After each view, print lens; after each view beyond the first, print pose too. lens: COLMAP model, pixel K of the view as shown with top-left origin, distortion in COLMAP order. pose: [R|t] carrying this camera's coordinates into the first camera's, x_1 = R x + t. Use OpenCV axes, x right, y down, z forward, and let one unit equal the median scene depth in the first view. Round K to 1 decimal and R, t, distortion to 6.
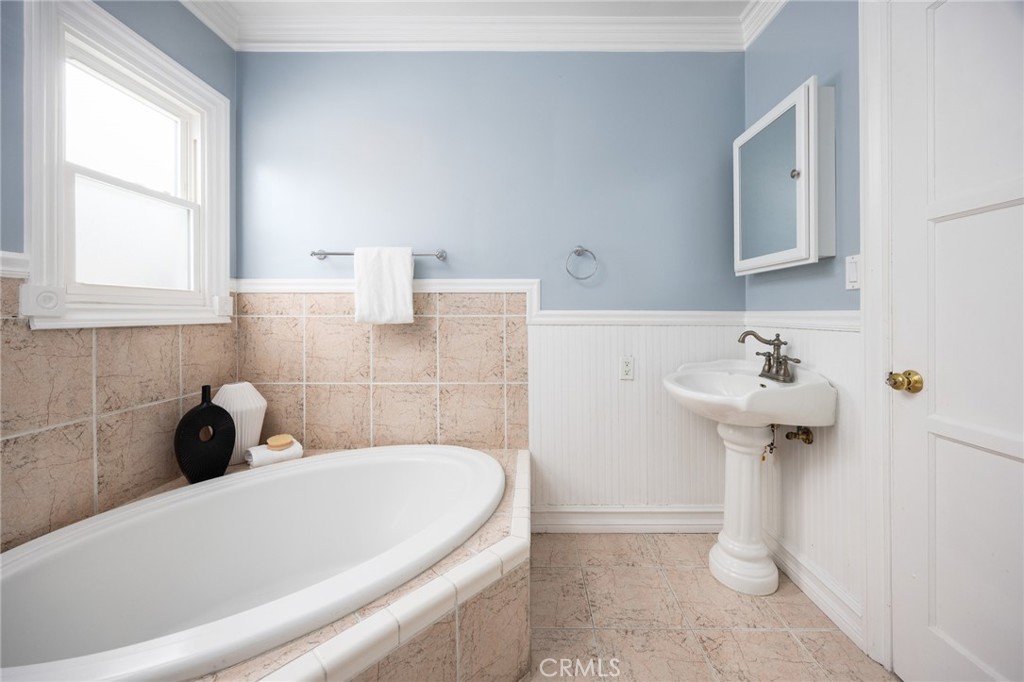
lens RADIAL K [[410.7, 0, 515.2], [0, 410.7, 312.5], [0, 0, 1]] dist [0.000558, 0.000206]
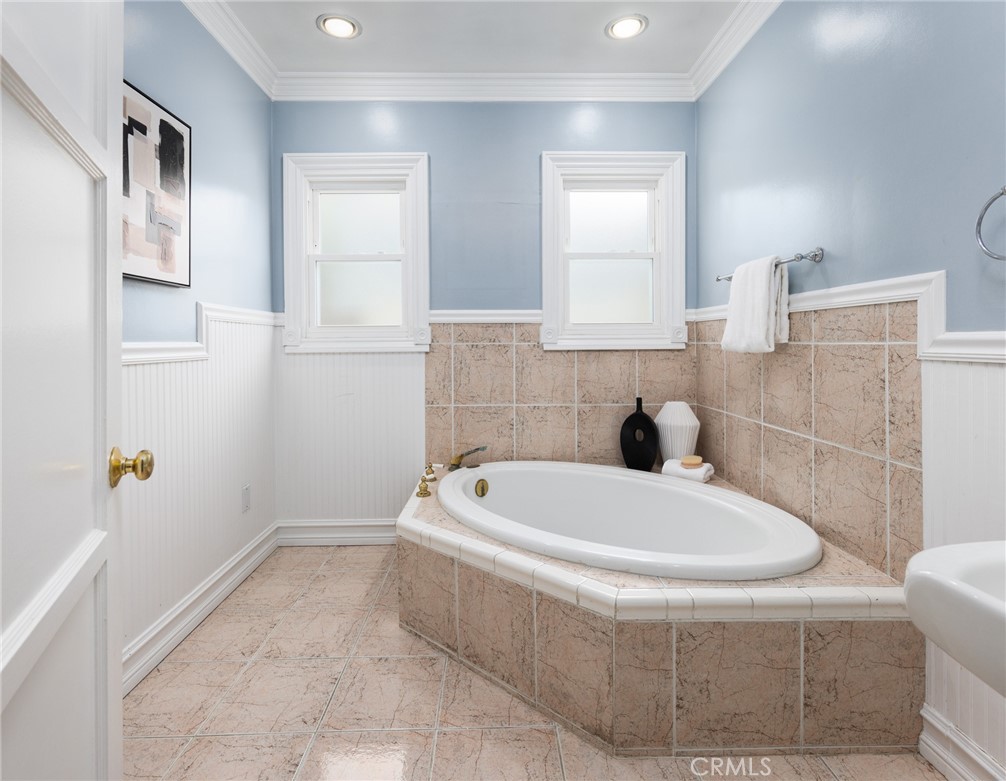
lens RADIAL K [[508.9, 0, 502.0], [0, 508.9, 343.3], [0, 0, 1]] dist [-0.002512, -0.000400]
pose [[0.028954, 0.003162, -0.999576, 0.671968], [0.009431, 0.999950, 0.003437, 0.000748], [0.999536, -0.009527, 0.028923, 0.442994]]
